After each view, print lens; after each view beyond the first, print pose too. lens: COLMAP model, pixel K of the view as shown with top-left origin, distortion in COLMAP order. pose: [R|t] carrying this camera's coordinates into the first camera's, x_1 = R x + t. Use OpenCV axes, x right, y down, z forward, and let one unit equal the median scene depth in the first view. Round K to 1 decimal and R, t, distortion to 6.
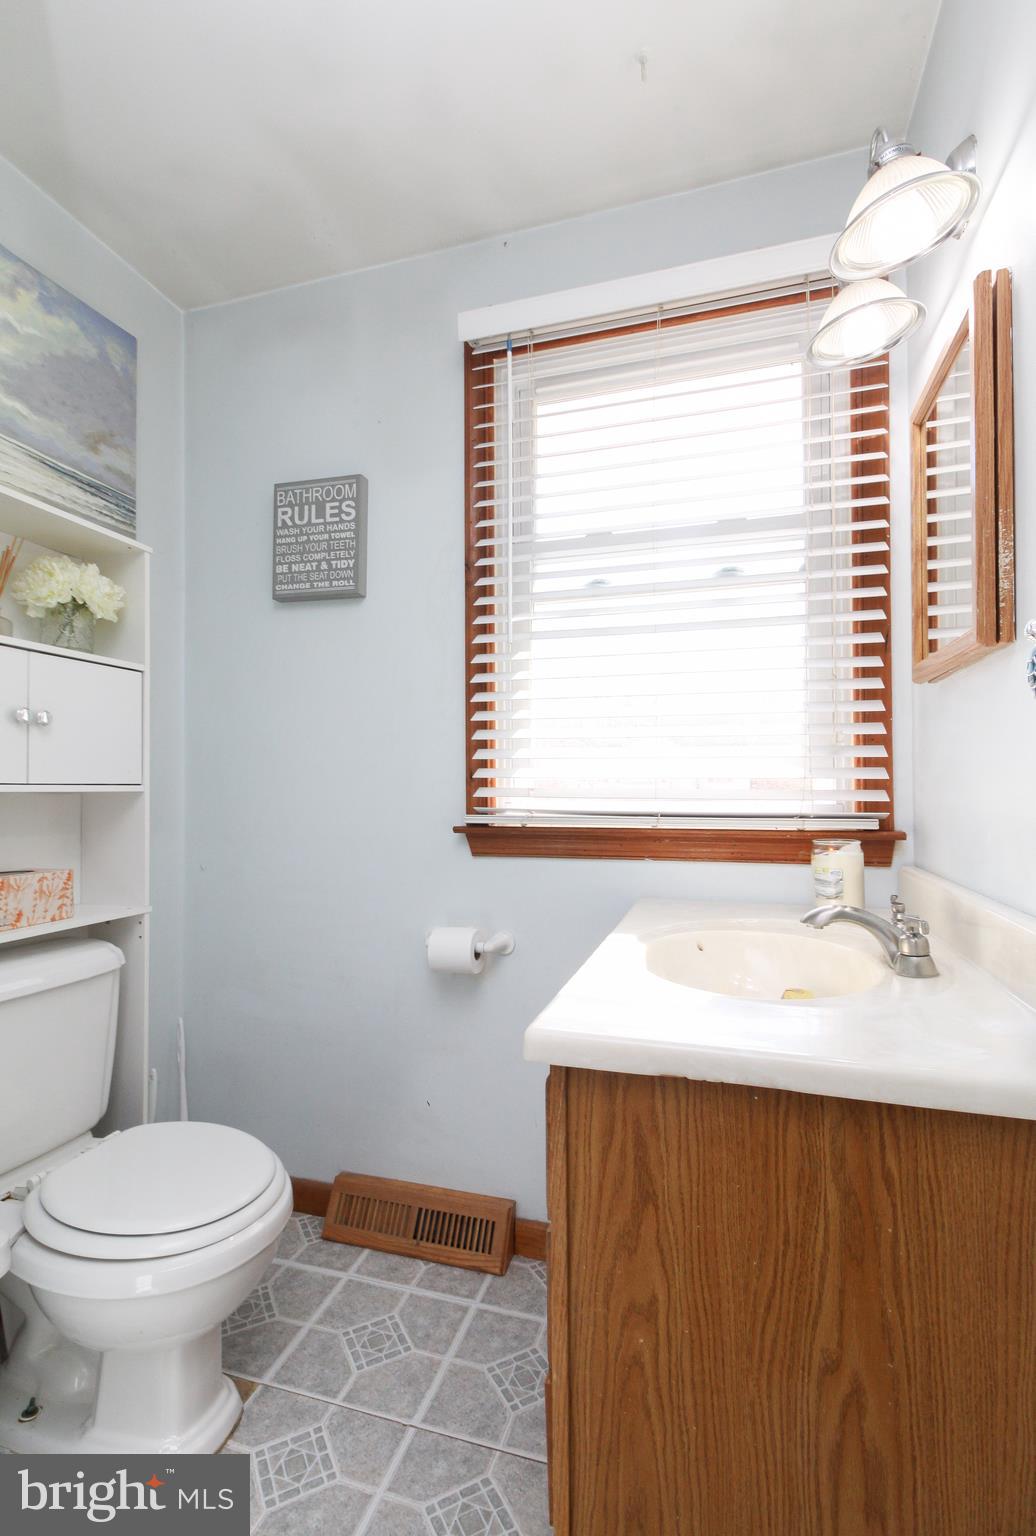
lens RADIAL K [[723.2, 0, 518.0], [0, 723.2, 768.0], [0, 0, 1]] dist [0.028661, -0.017598]
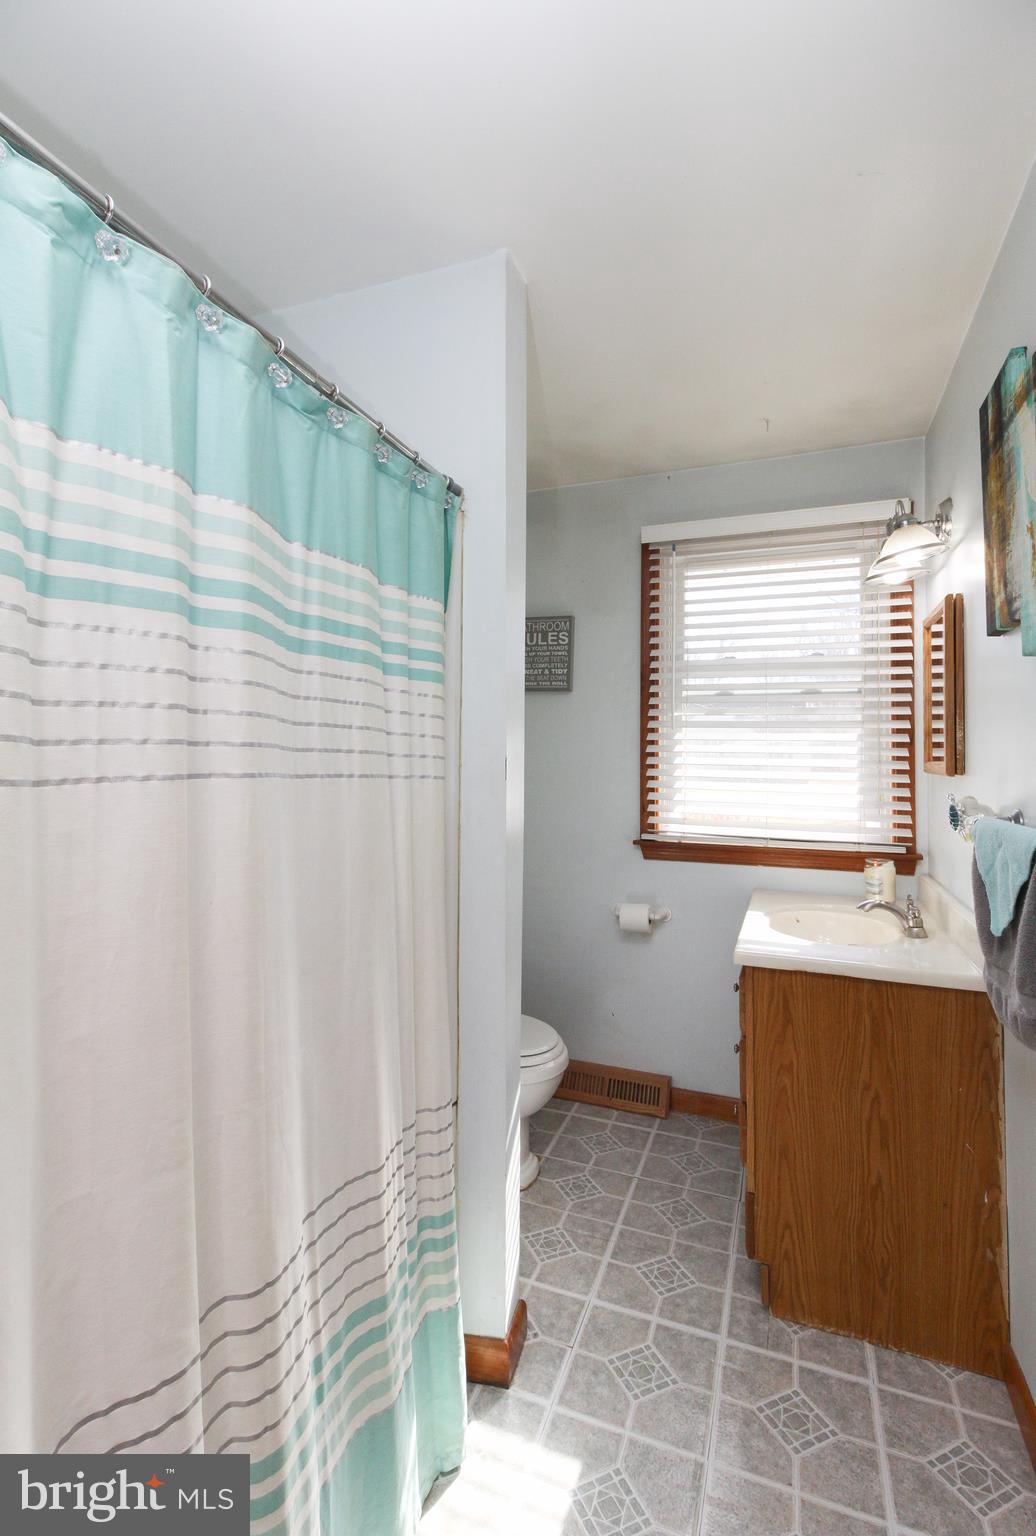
lens RADIAL K [[723.1, 0, 512.2], [0, 723.1, 732.1], [0, 0, 1]] dist [0.024420, -0.014273]
pose [[0.996797, 0.010491, -0.079287, -0.276302], [-0.011381, 0.999877, -0.010780, -0.165990], [0.079164, 0.011648, 0.996794, -0.740692]]
